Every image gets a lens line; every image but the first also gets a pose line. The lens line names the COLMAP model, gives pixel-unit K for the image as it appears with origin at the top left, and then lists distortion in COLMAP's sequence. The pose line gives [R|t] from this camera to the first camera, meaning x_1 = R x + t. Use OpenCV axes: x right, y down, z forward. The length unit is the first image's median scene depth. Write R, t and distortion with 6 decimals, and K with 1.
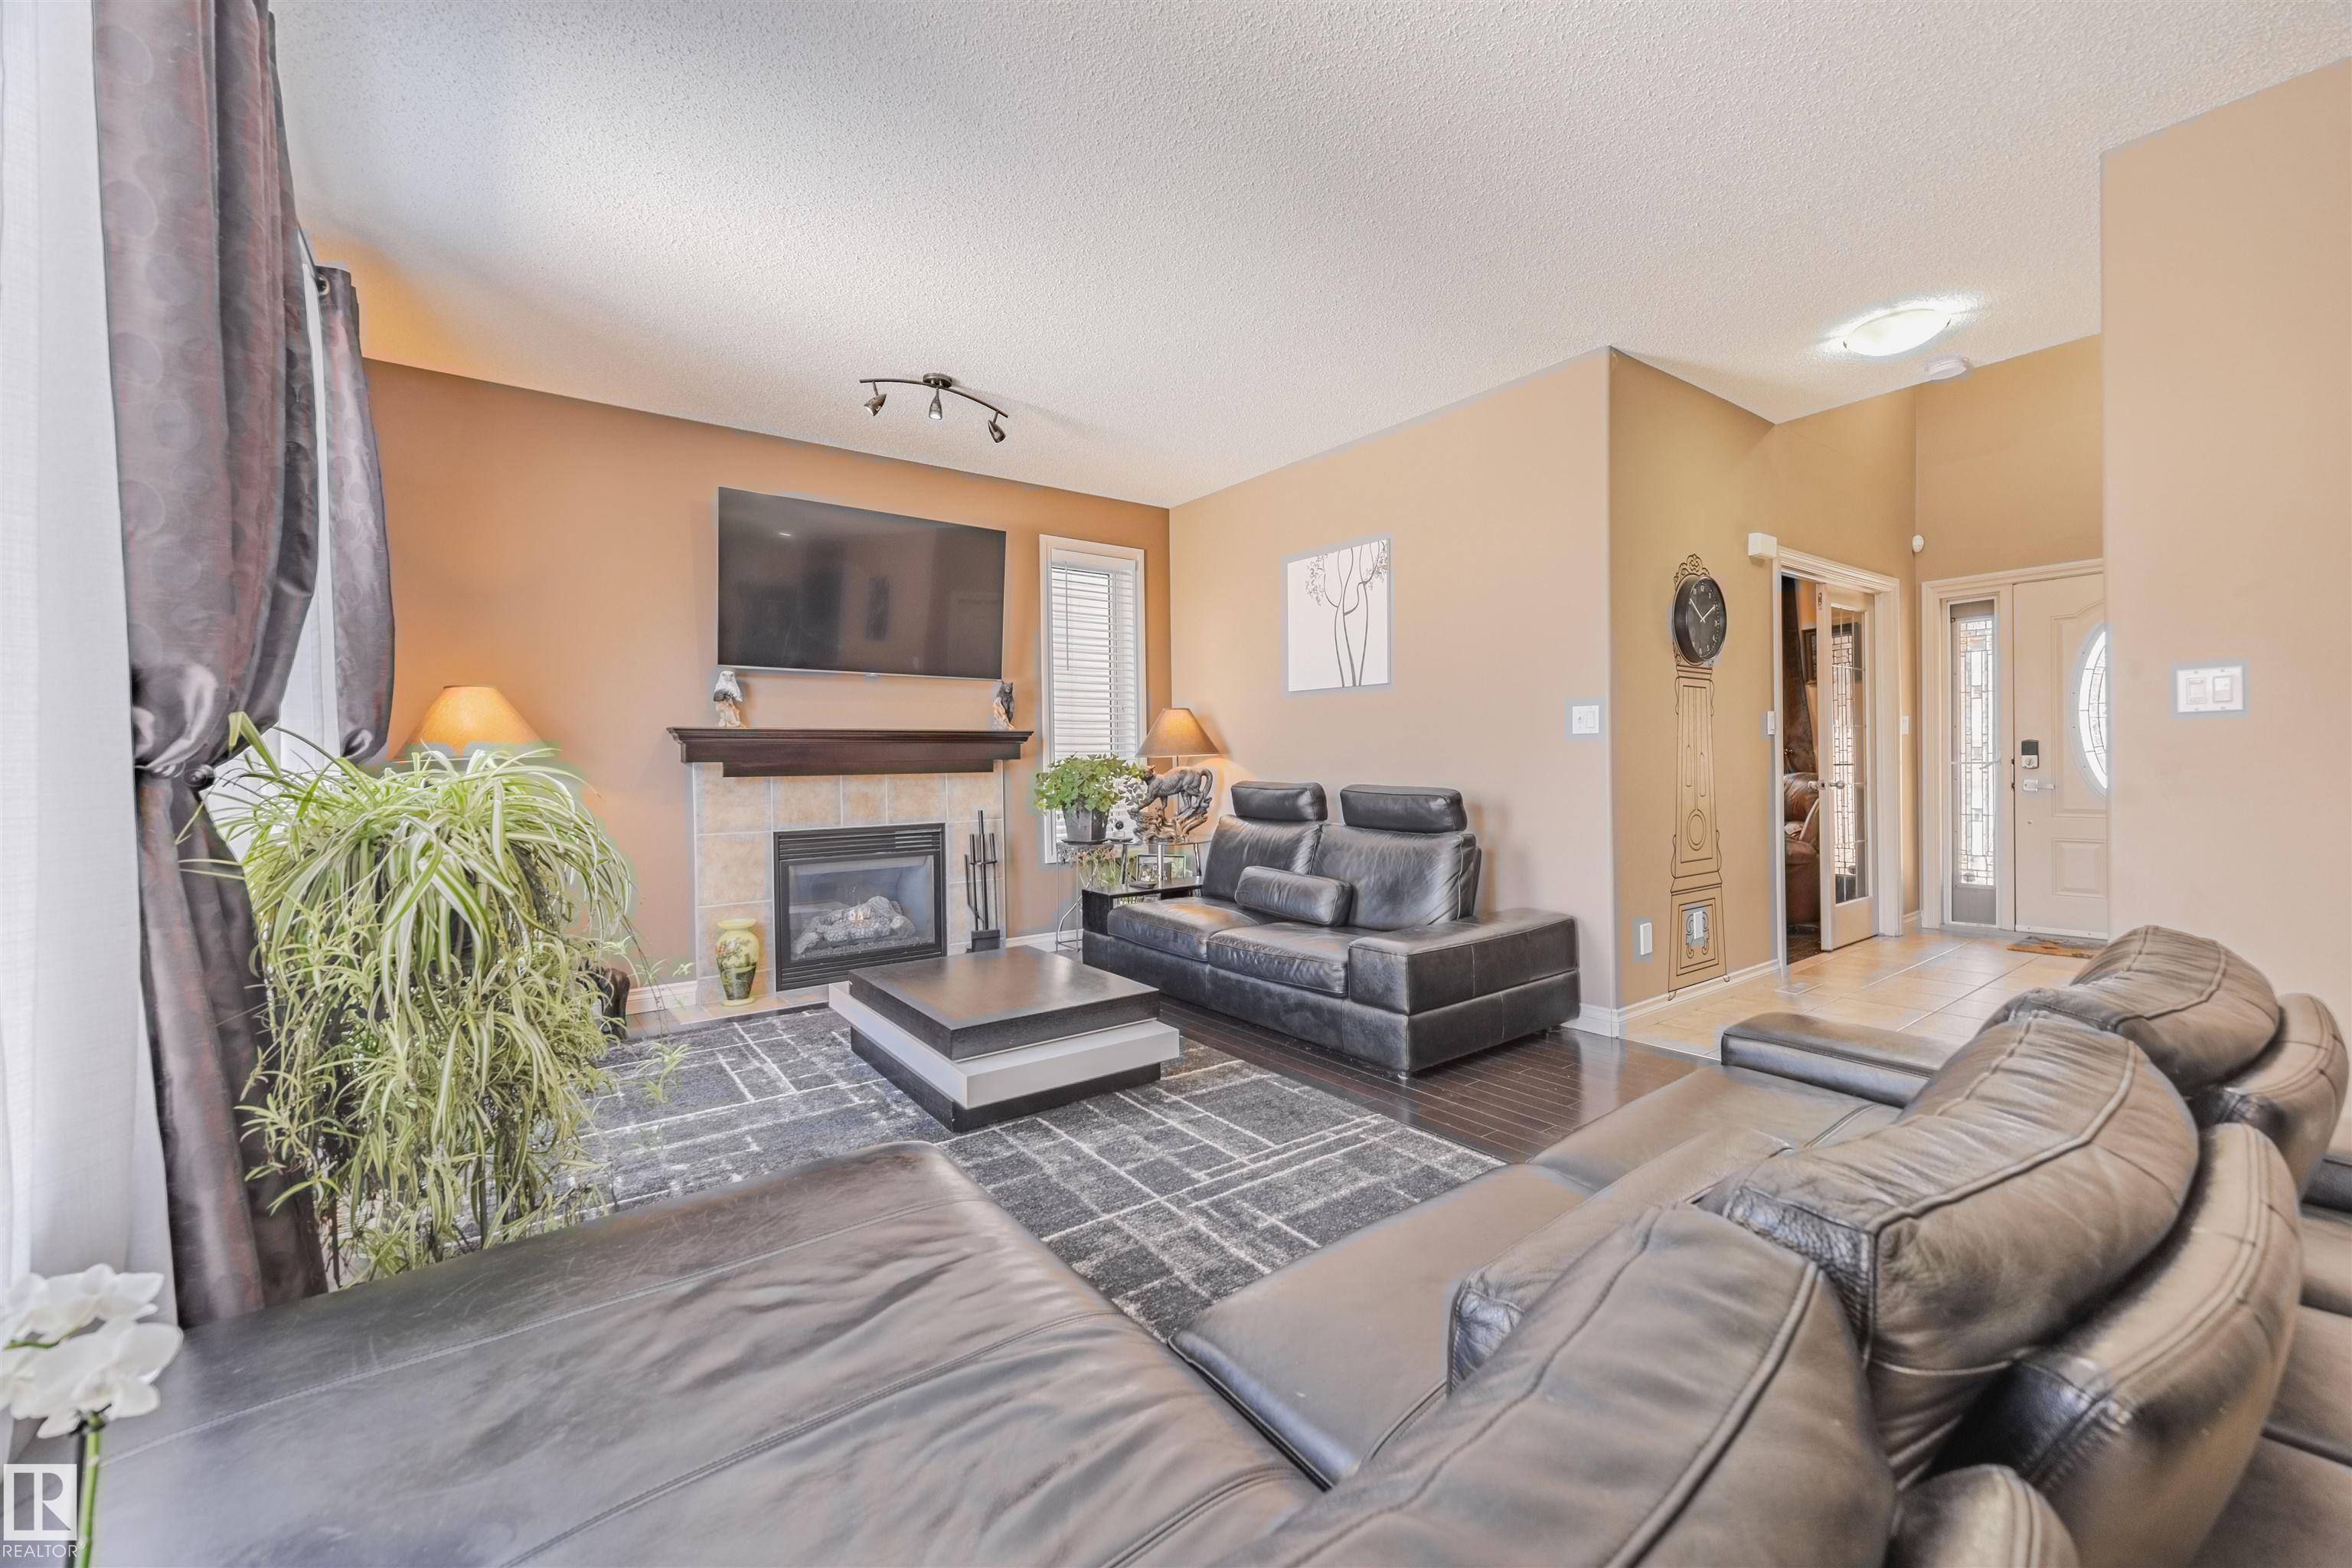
lens RADIAL K [[934.2, 0, 1185.9], [0, 934.2, 776.1], [0, 0, 1]] dist [0.004920, -0.000122]
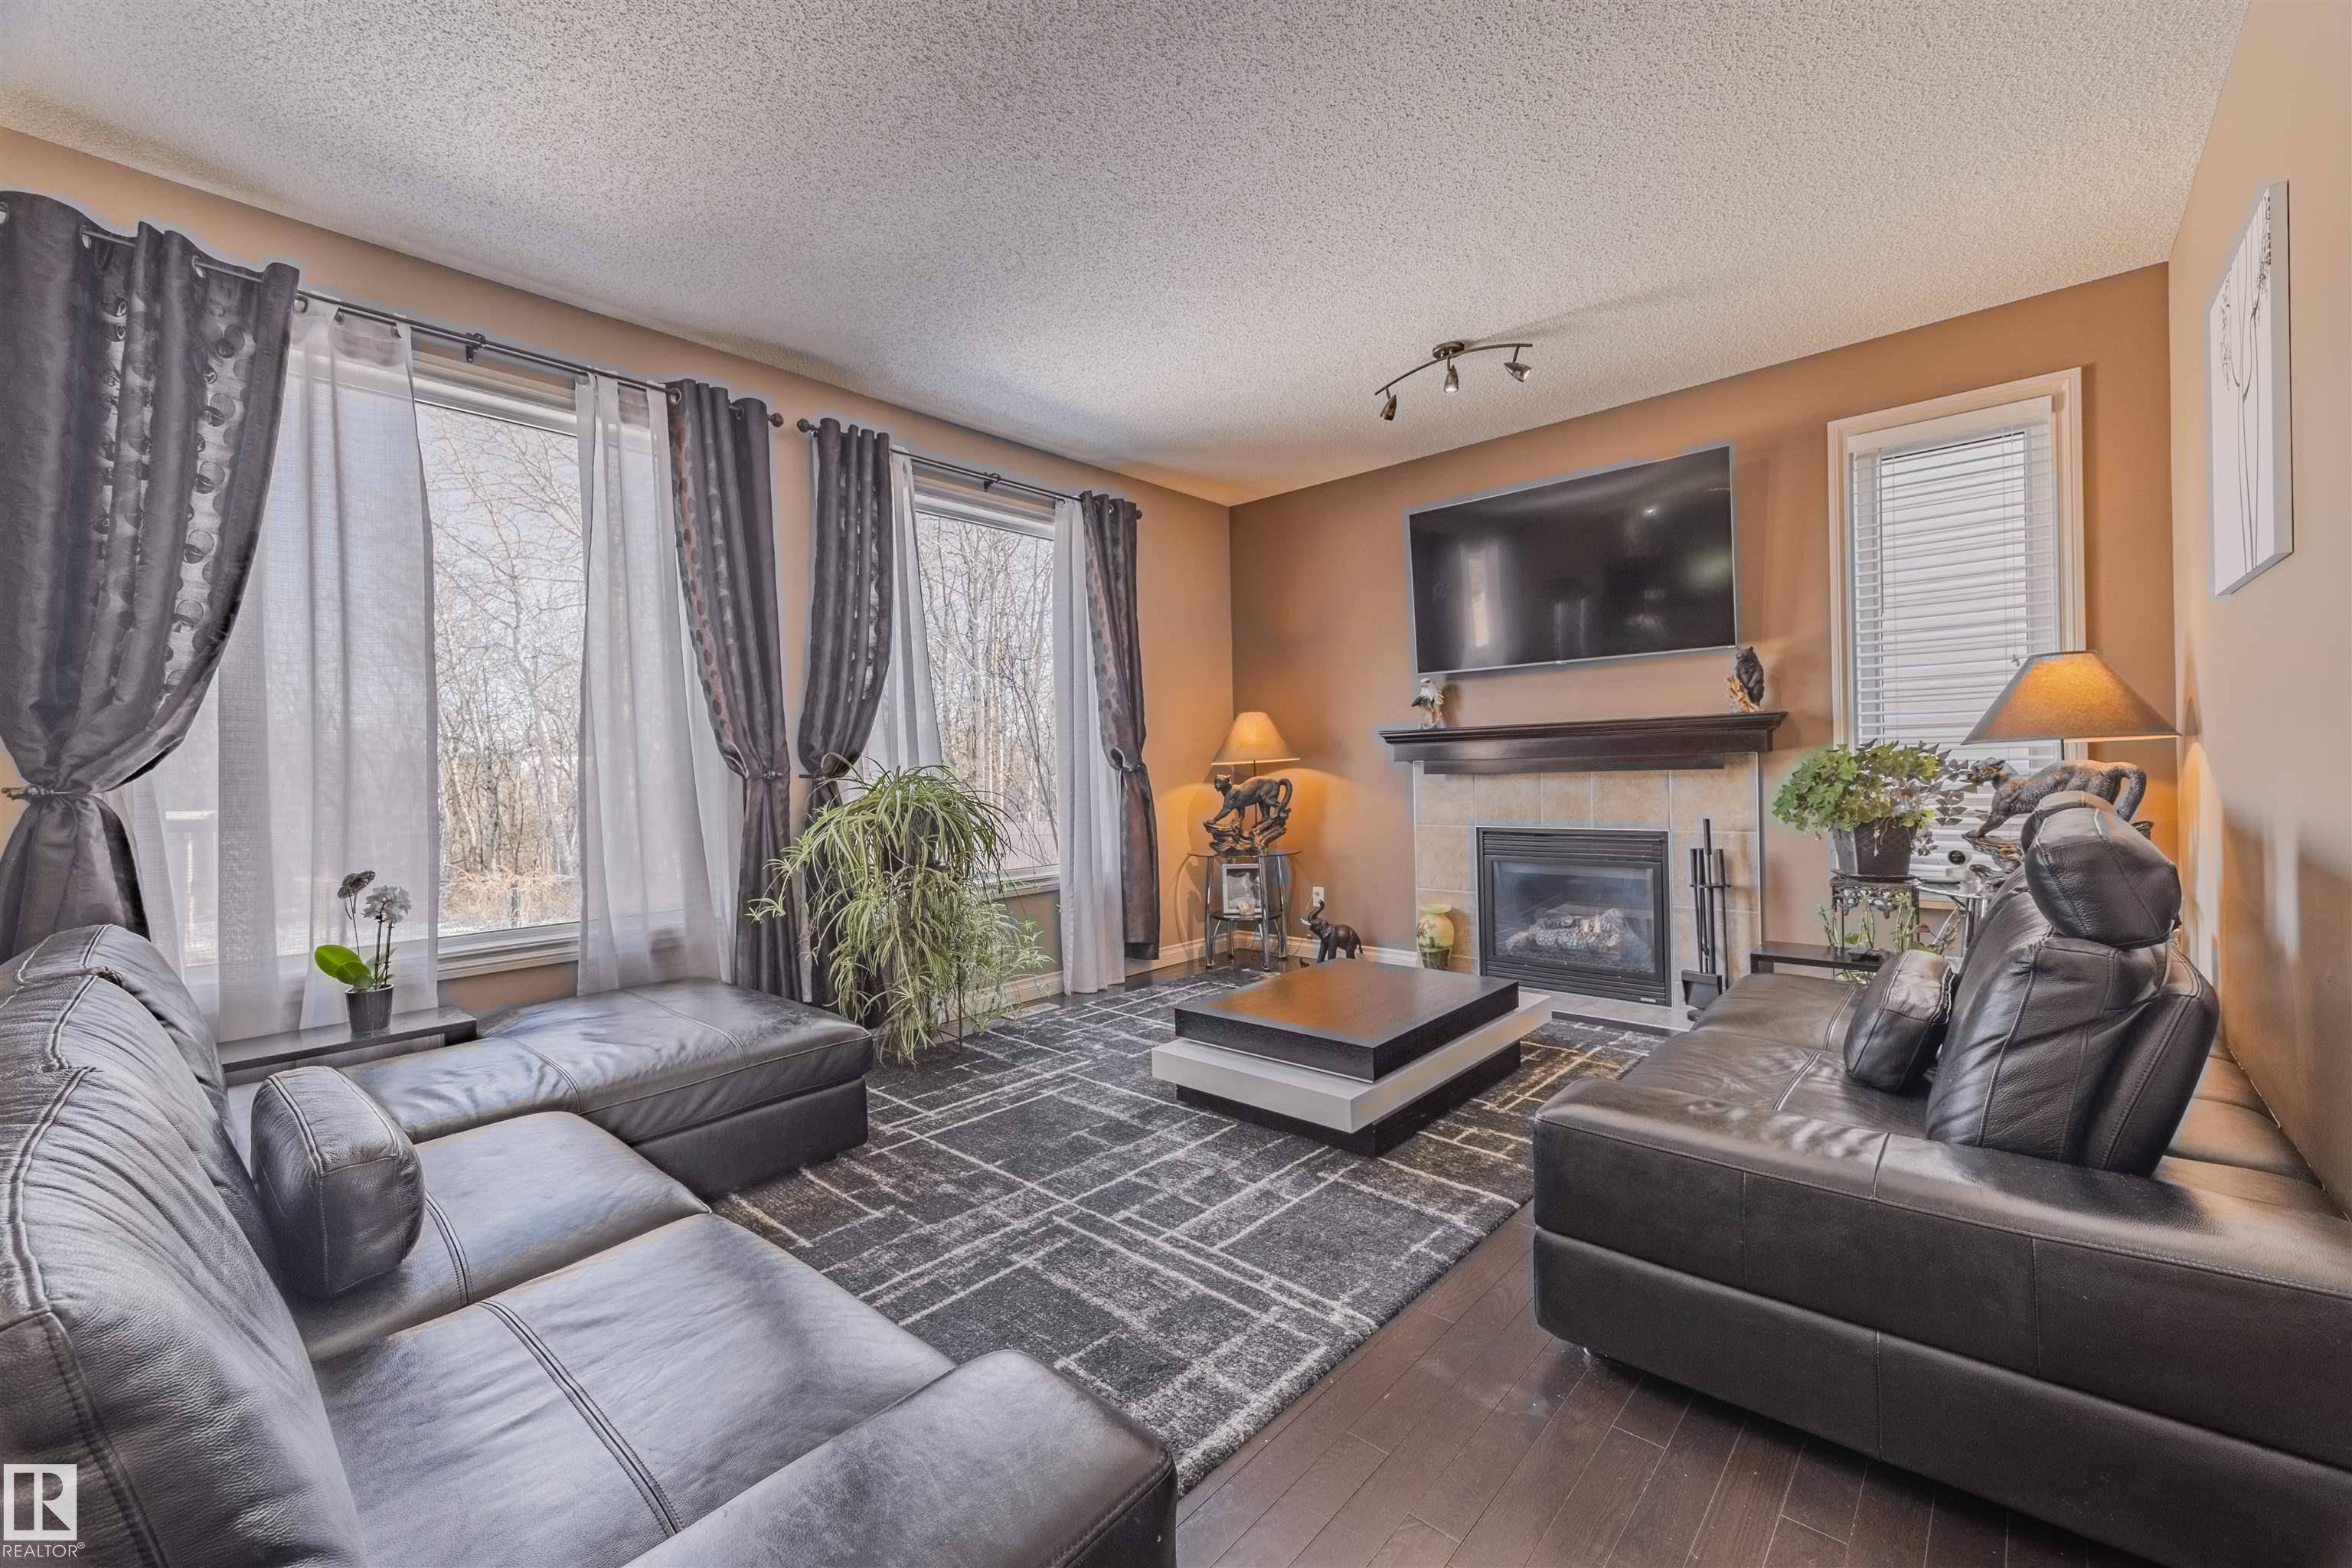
lens RADIAL K [[934.2, 0, 1185.9], [0, 934.2, 776.1], [0, 0, 1]] dist [0.004920, -0.000122]
pose [[0.200184, 0.013956, -0.979659, 0.719439], [0.004560, 0.999874, 0.015176, -0.019684], [0.979748, -0.007506, 0.200095, 0.671884]]
